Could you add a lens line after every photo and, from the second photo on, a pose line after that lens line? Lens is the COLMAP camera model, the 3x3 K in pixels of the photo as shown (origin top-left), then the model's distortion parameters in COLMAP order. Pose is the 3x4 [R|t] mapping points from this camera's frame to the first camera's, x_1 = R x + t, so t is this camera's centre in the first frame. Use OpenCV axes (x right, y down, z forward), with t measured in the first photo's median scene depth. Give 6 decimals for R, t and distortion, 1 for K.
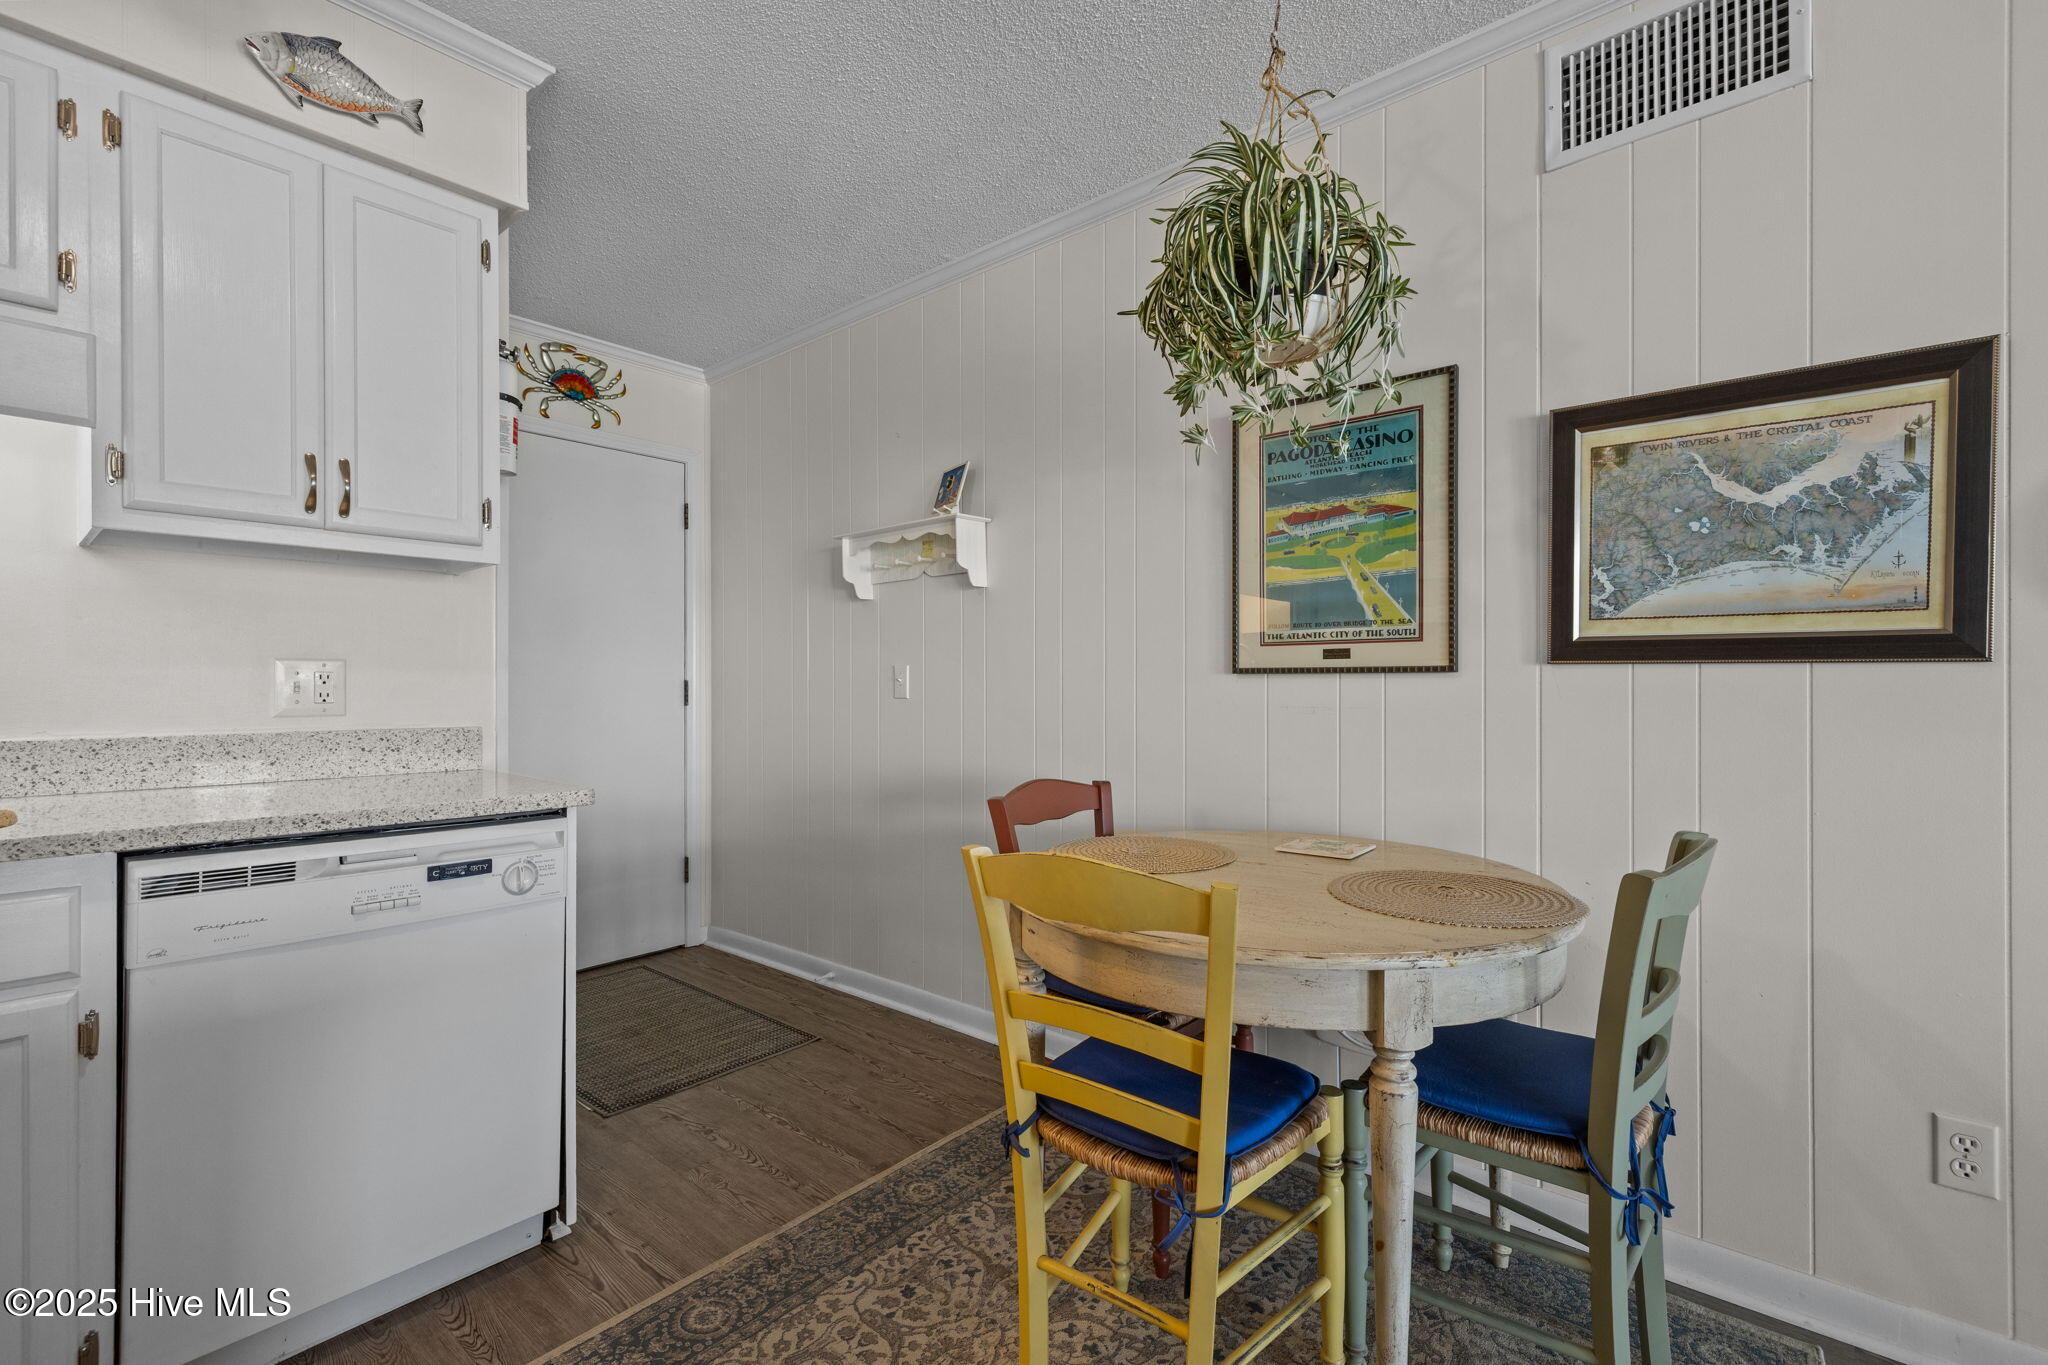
lens RADIAL K [[913.3, 0, 1020.7], [0, 913.3, 683.1], [0, 0, 1]] dist [0.000061, 0.001162]
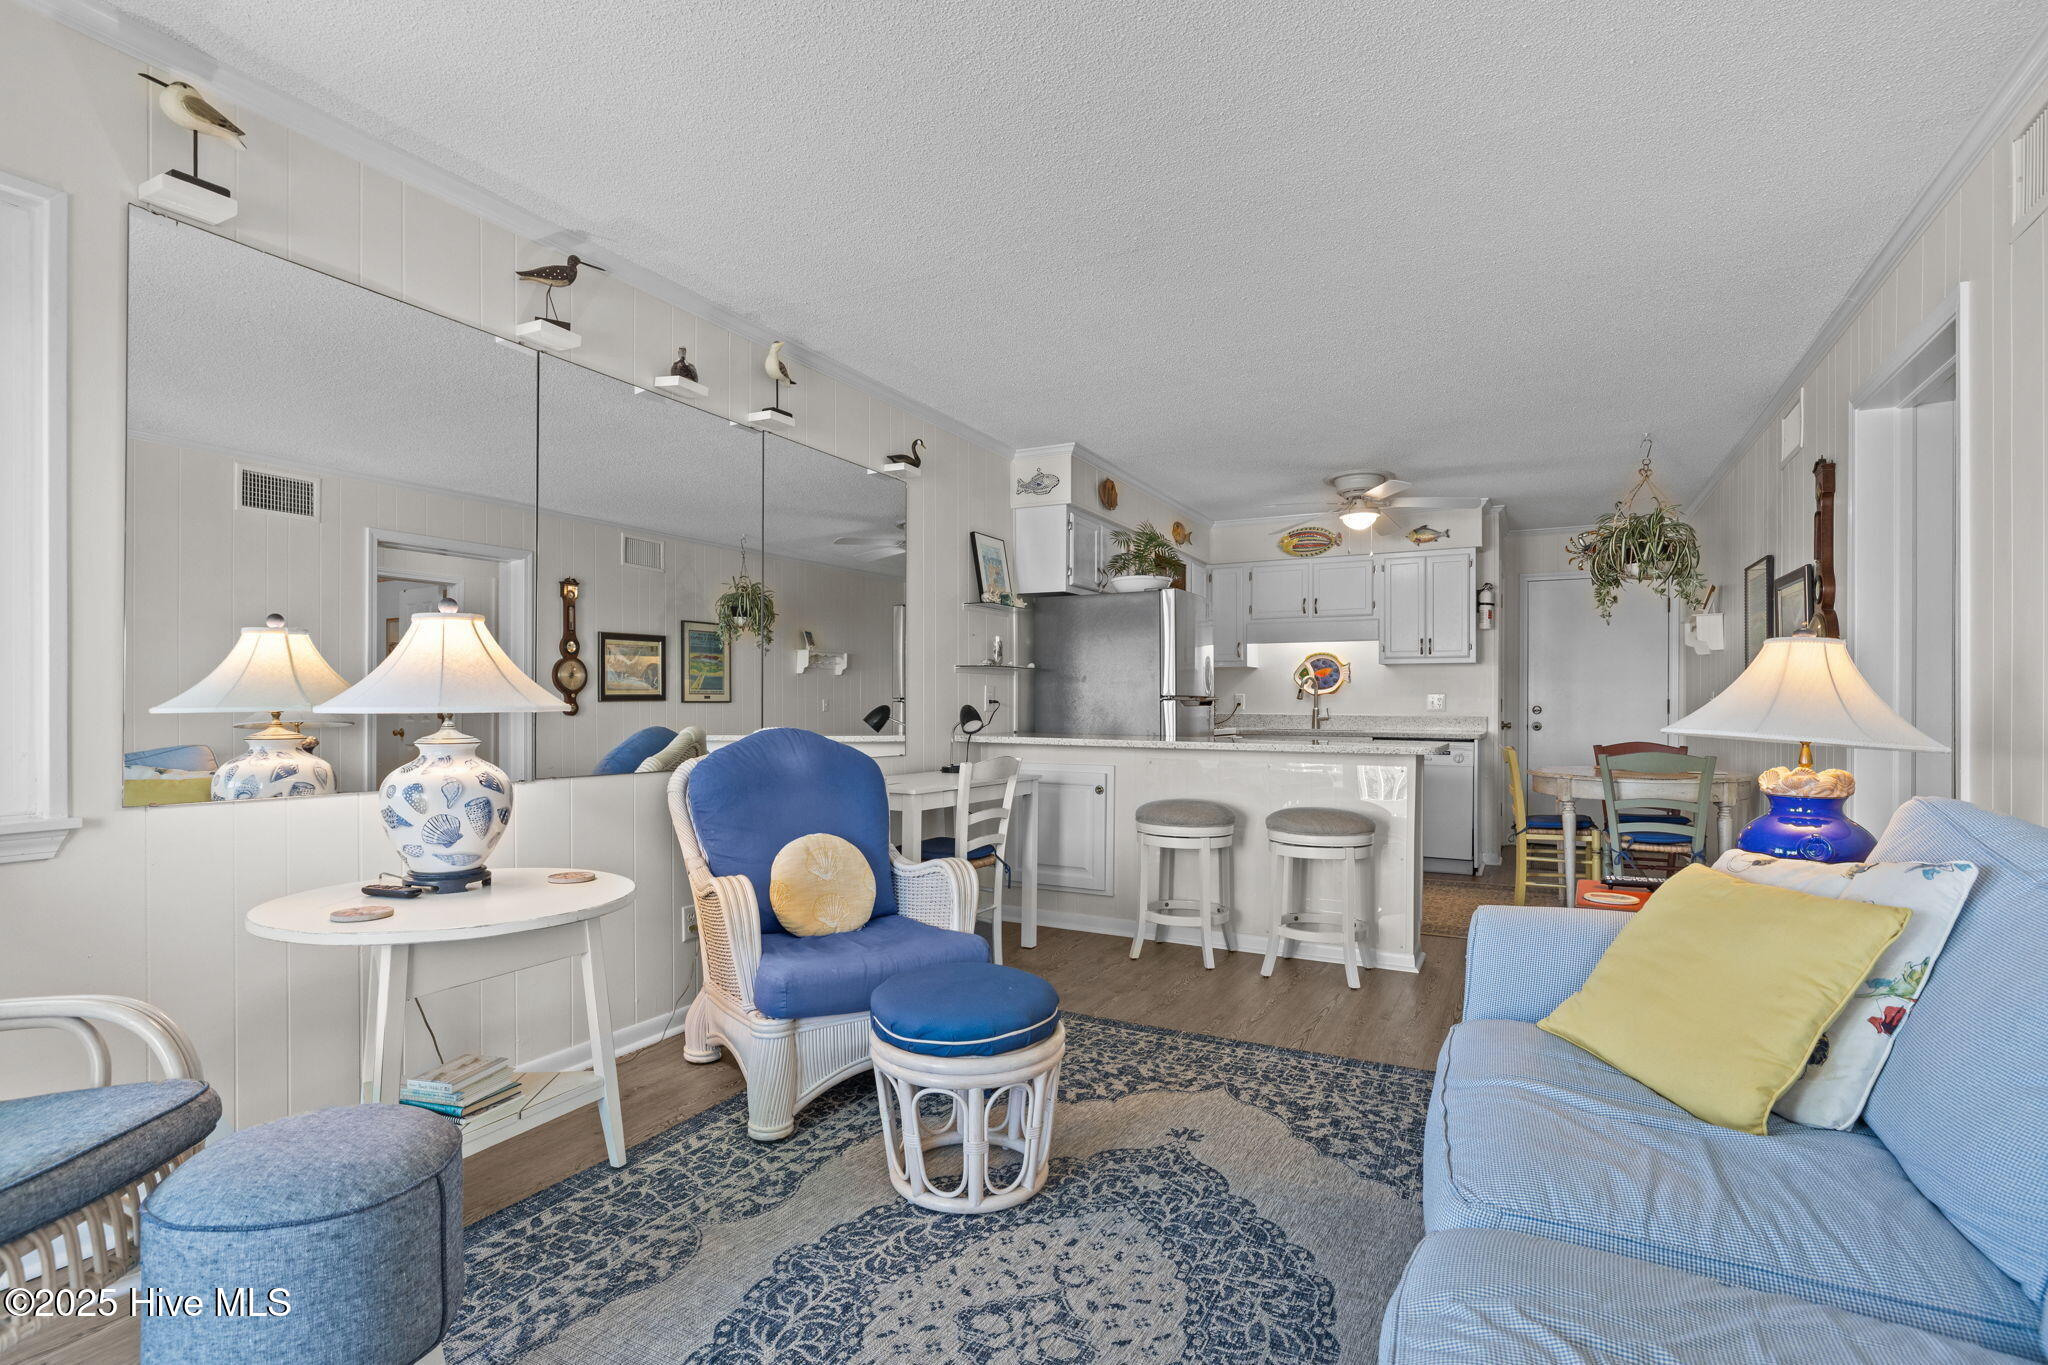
lens RADIAL K [[991.3, 0, 1013.6], [0, 991.3, 702.3], [0, 0, 1]] dist [-0.003782, -0.000584]
pose [[0.210409, 0.001114, -0.977613, 2.382969], [-0.000693, 0.999999, 0.000991, 0.001065], [0.977613, 0.000469, 0.210410, -1.234825]]
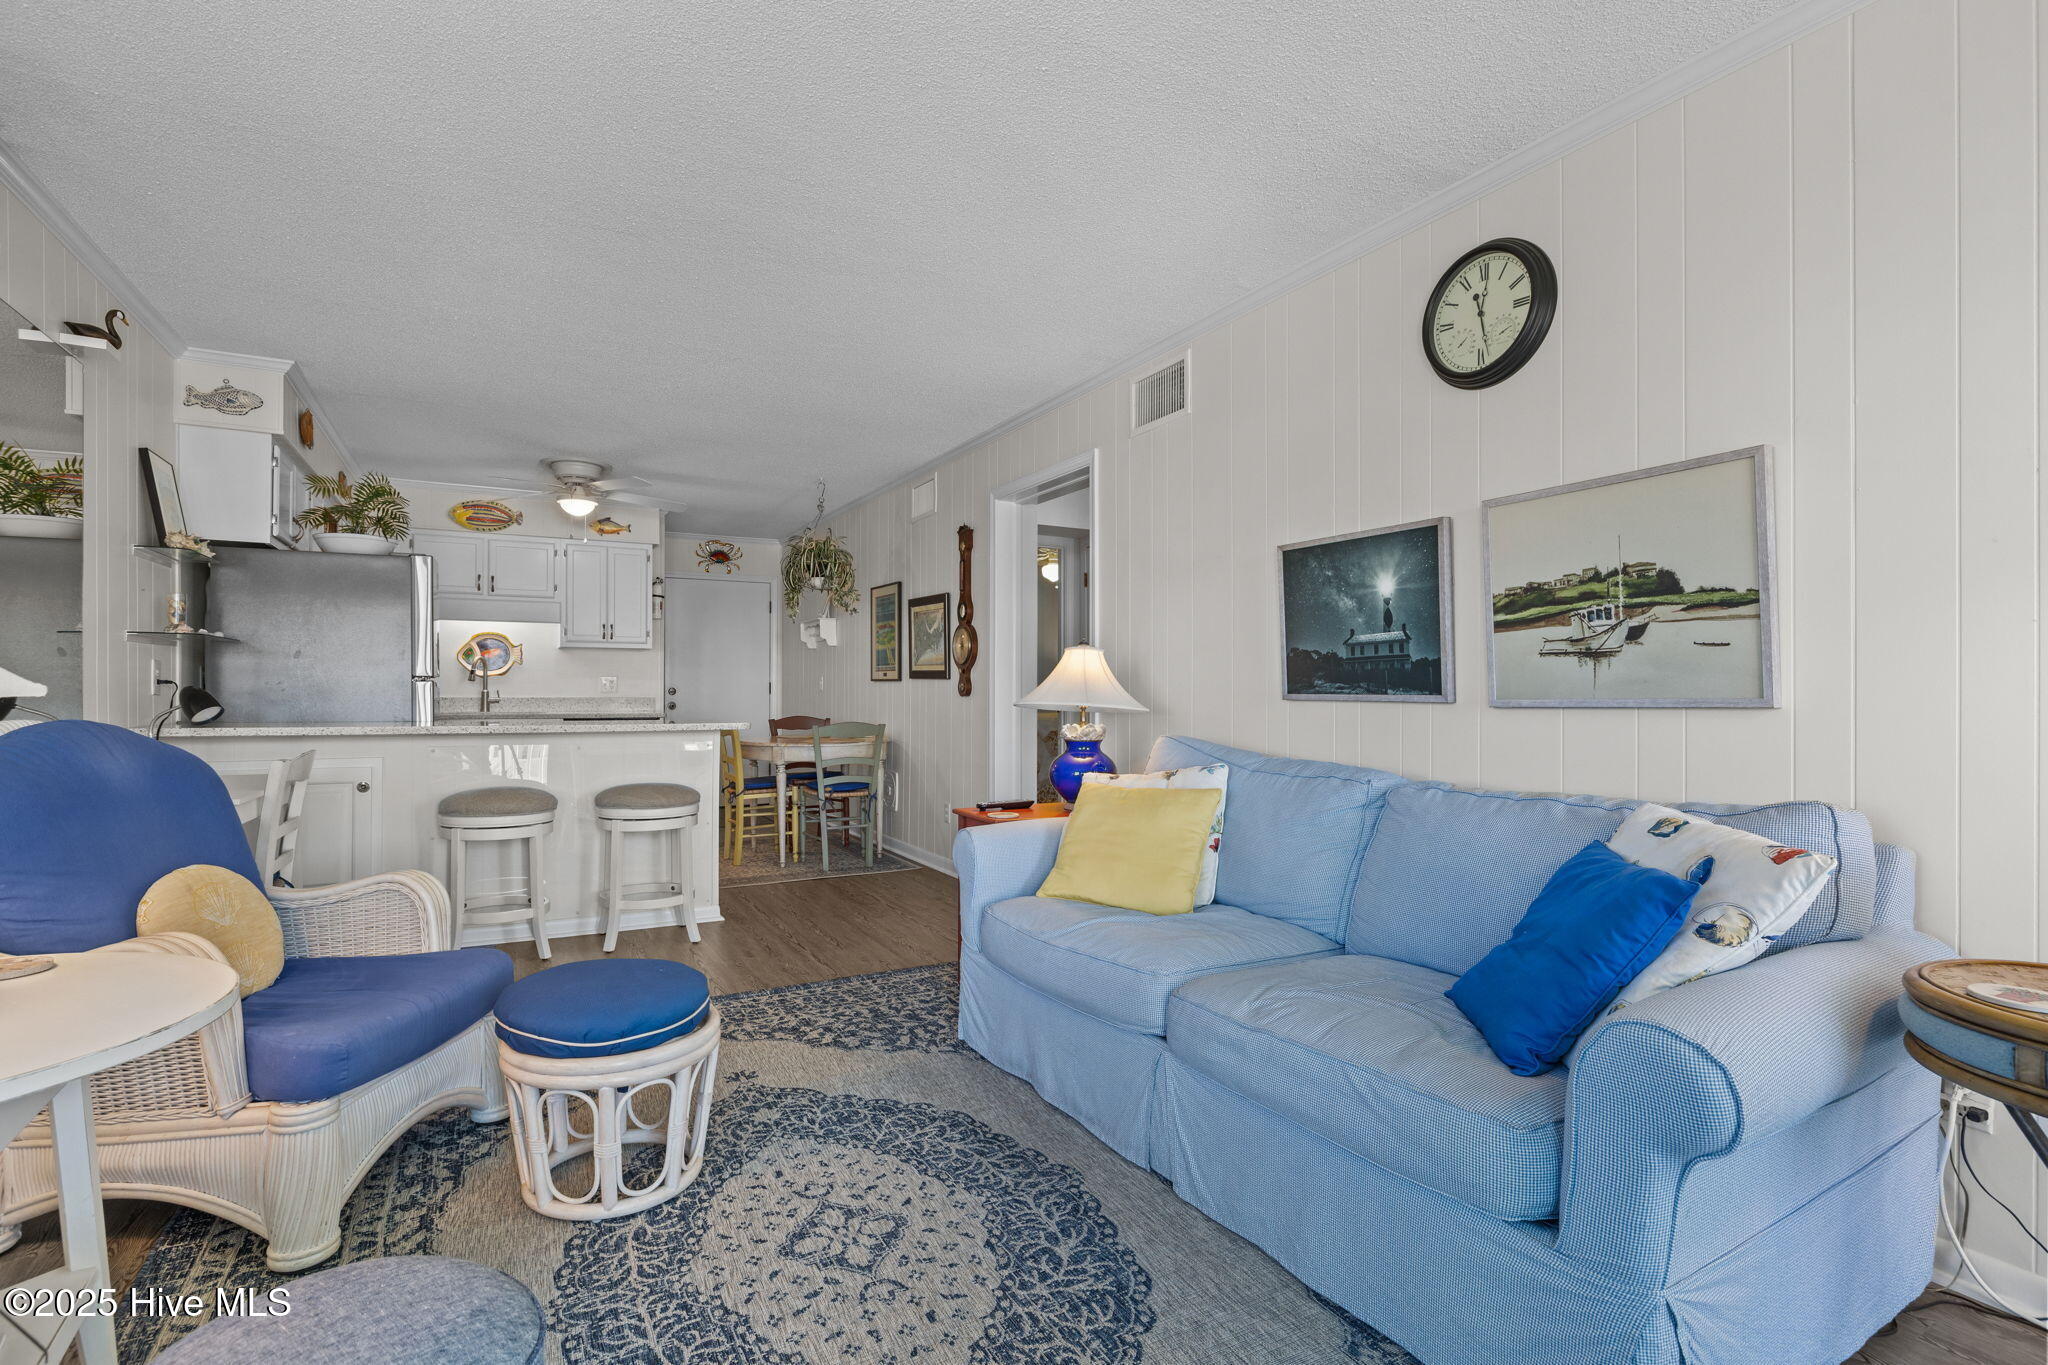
lens RADIAL K [[991.3, 0, 1007.7], [0, 991.3, 679.4], [0, 0, 1]] dist [-0.003782, -0.000584]
pose [[0.931855, 0.000932, -0.362829, 2.020379], [-0.003661, 0.999970, -0.006834, 0.004554], [0.362812, 0.007696, 0.931831, -1.973947]]
